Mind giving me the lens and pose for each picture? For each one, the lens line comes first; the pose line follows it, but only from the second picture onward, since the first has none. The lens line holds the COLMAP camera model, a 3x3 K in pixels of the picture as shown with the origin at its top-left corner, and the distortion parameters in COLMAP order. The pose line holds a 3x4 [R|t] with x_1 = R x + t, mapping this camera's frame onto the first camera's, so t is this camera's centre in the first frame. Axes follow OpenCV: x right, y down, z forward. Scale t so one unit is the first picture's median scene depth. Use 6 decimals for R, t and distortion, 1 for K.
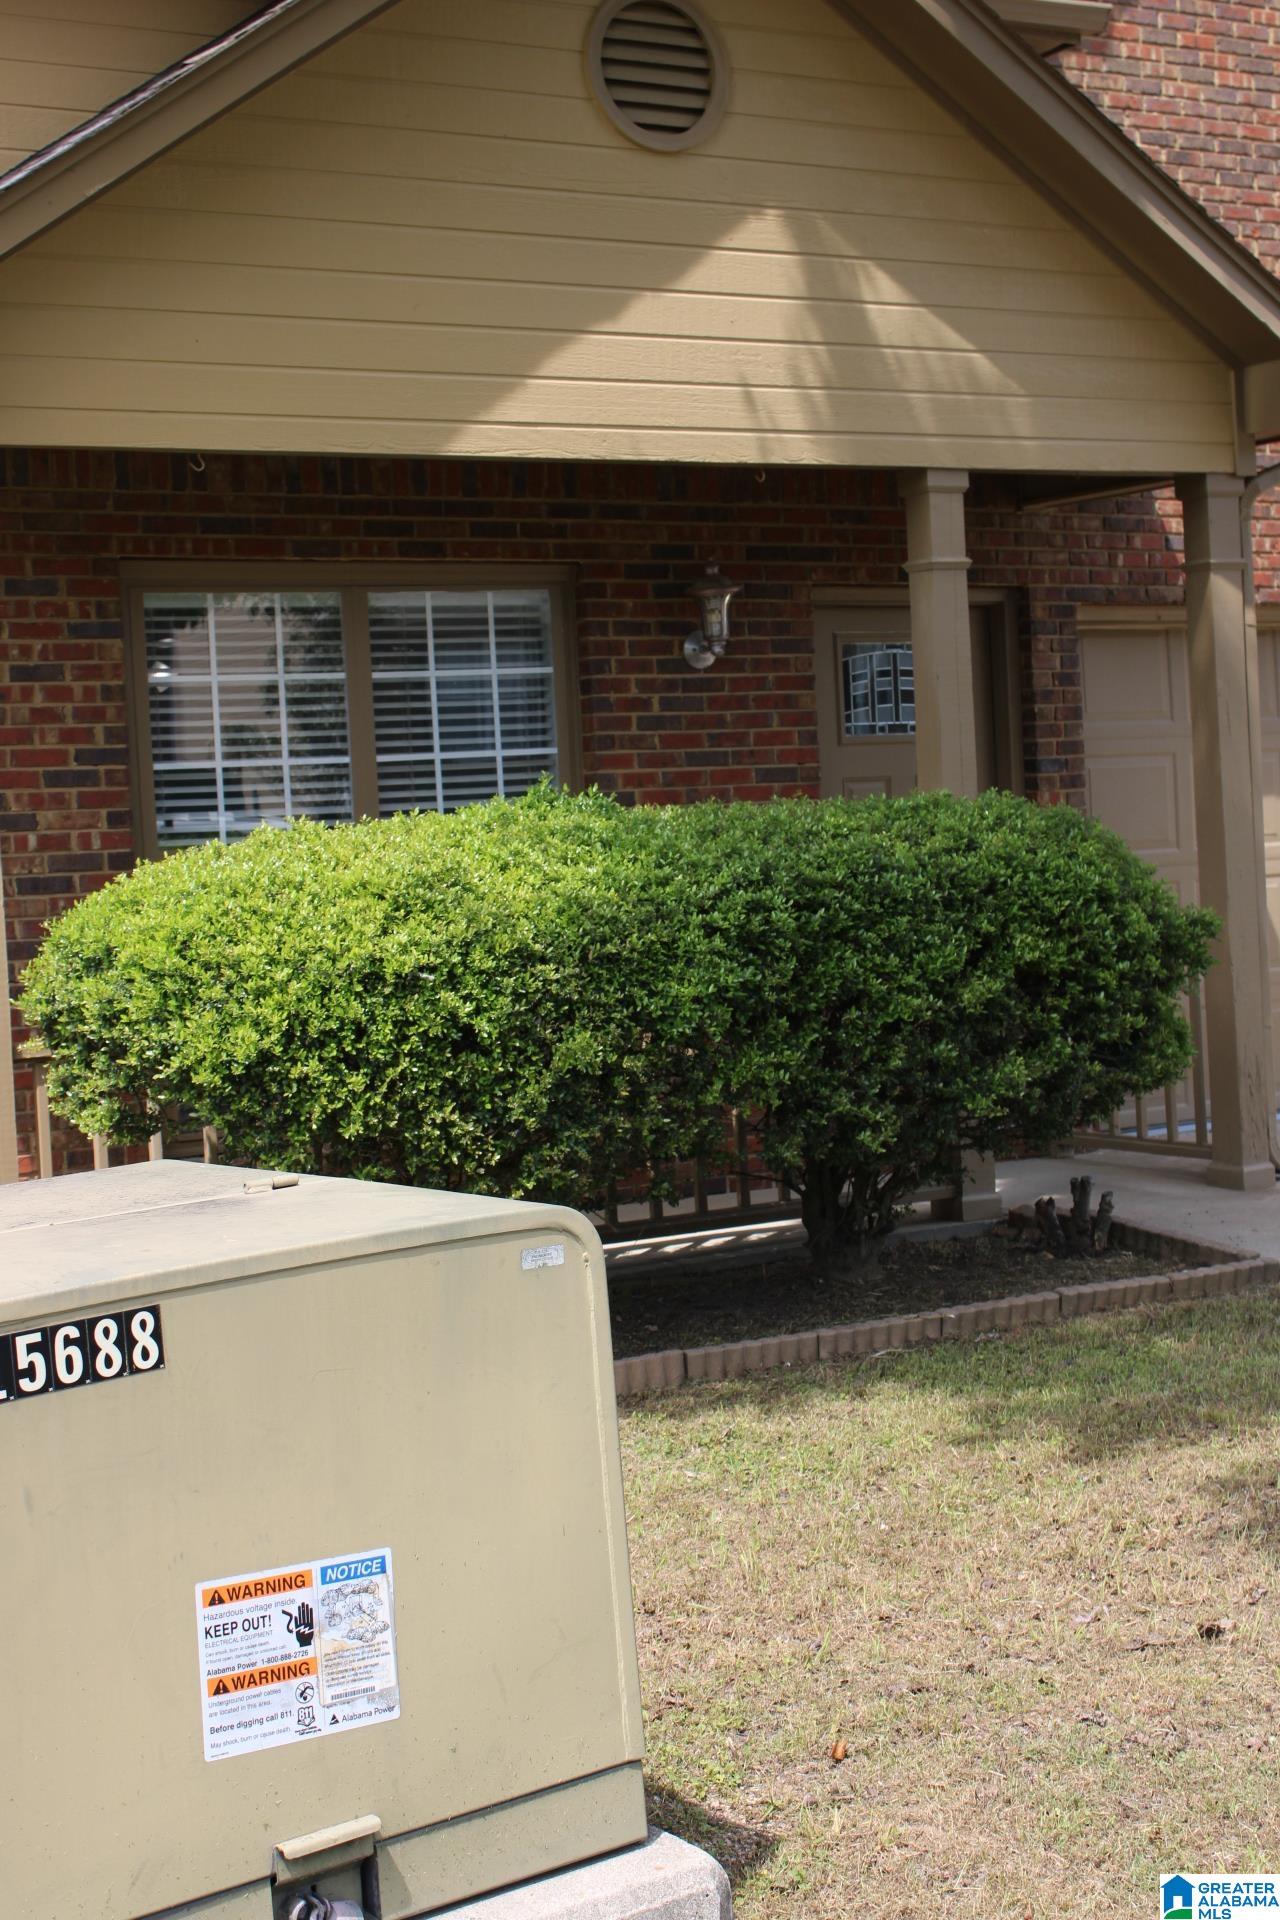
lens RADIAL K [[2872.7, 0, 639.9], [0, 2872.7, 957.7], [0, 0, 1]] dist [-0.006829, 0.000000]
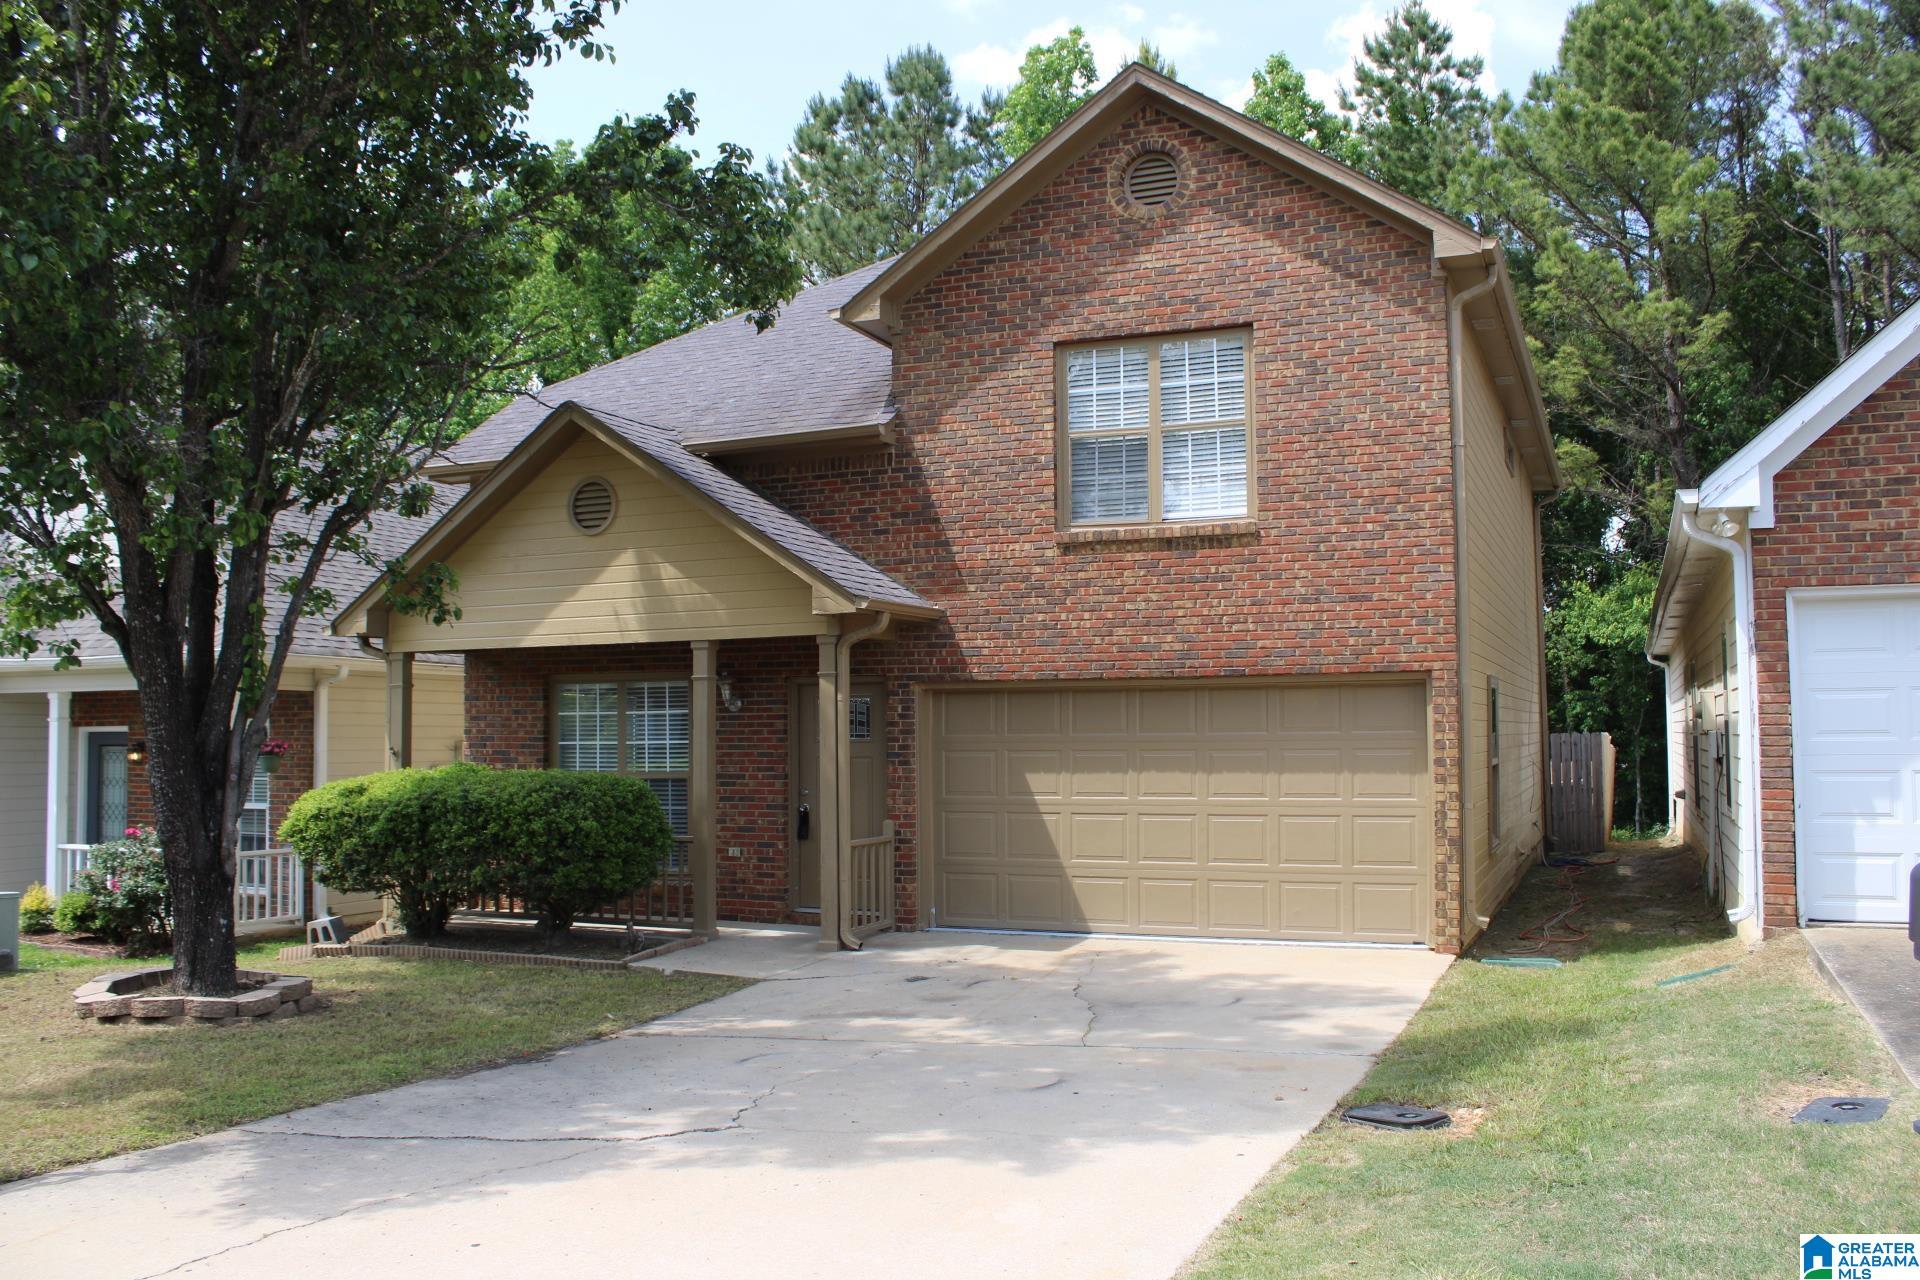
lens RADIAL K [[1582.8, 0, 960.2], [0, 1582.8, 644.1], [0, 0, 1]] dist [-0.157761, 0.111770]
pose [[0.575984, -0.000749, -0.817461, 1.415678], [-0.058125, 0.997431, -0.041869, -0.126809], [0.815392, 0.071631, 0.574461, 0.407909]]
